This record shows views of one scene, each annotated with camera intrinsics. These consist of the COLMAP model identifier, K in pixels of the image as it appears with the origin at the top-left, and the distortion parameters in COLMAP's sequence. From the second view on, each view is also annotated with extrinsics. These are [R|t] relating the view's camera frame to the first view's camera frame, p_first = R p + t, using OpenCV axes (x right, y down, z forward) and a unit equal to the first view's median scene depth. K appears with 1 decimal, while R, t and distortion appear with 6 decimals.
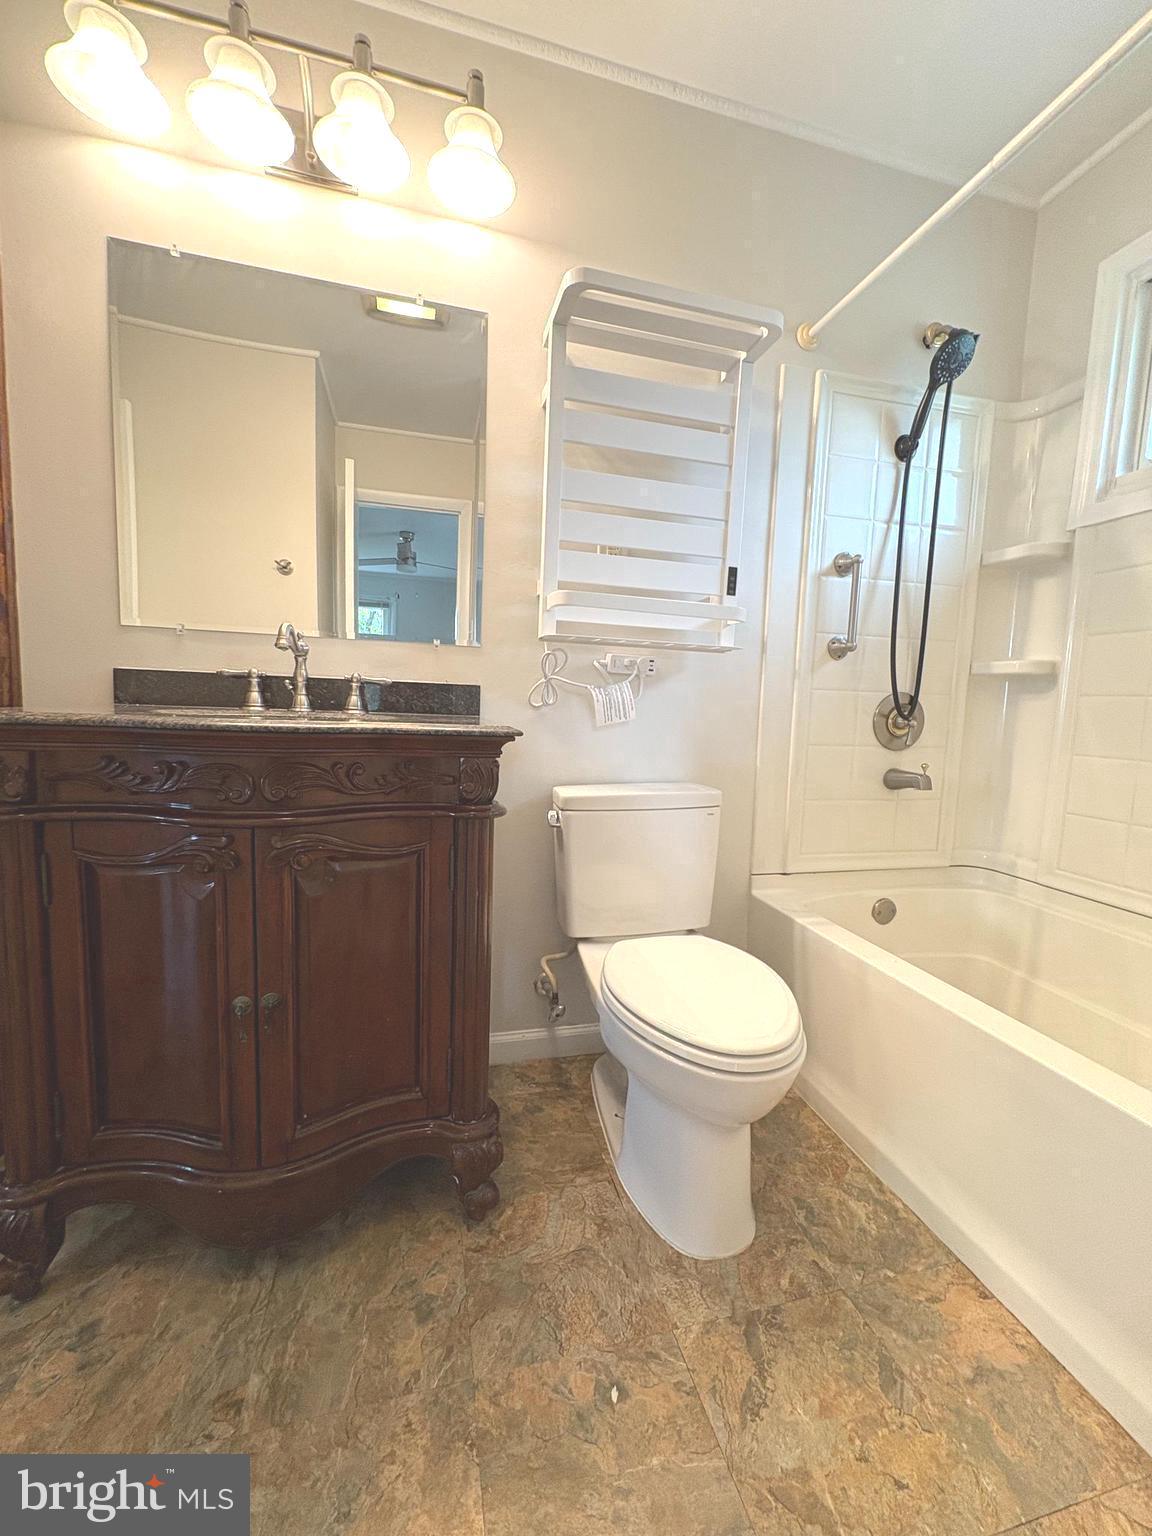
lens RADIAL K [[610.3, 0, 575.7], [0, 610.3, 766.4], [0, 0, 1]] dist [-0.000658, 0.000416]
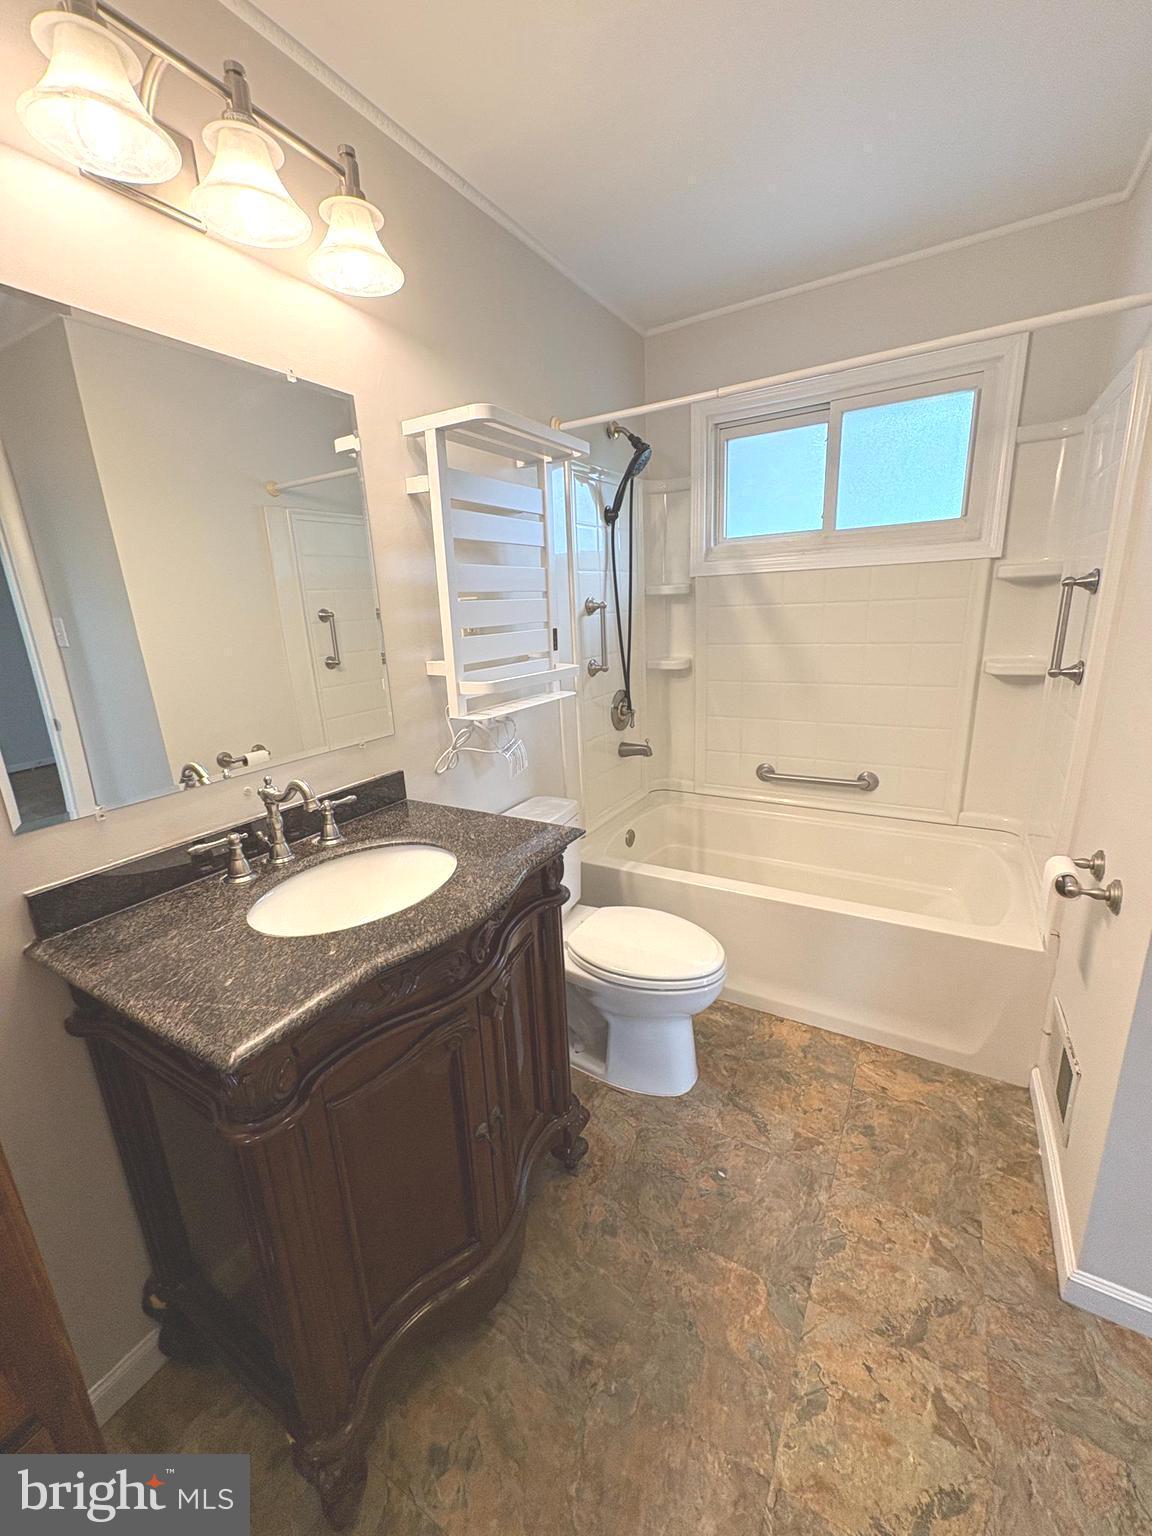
lens RADIAL K [[610.3, 0, 575.4], [0, 610.3, 765.5], [0, 0, 1]] dist [-0.000658, 0.000416]
pose [[0.708299, -0.248178, 0.660849, -0.823259], [0.142904, 0.967189, 0.210058, -0.412716], [-0.691297, -0.054346, 0.720524, 0.054210]]
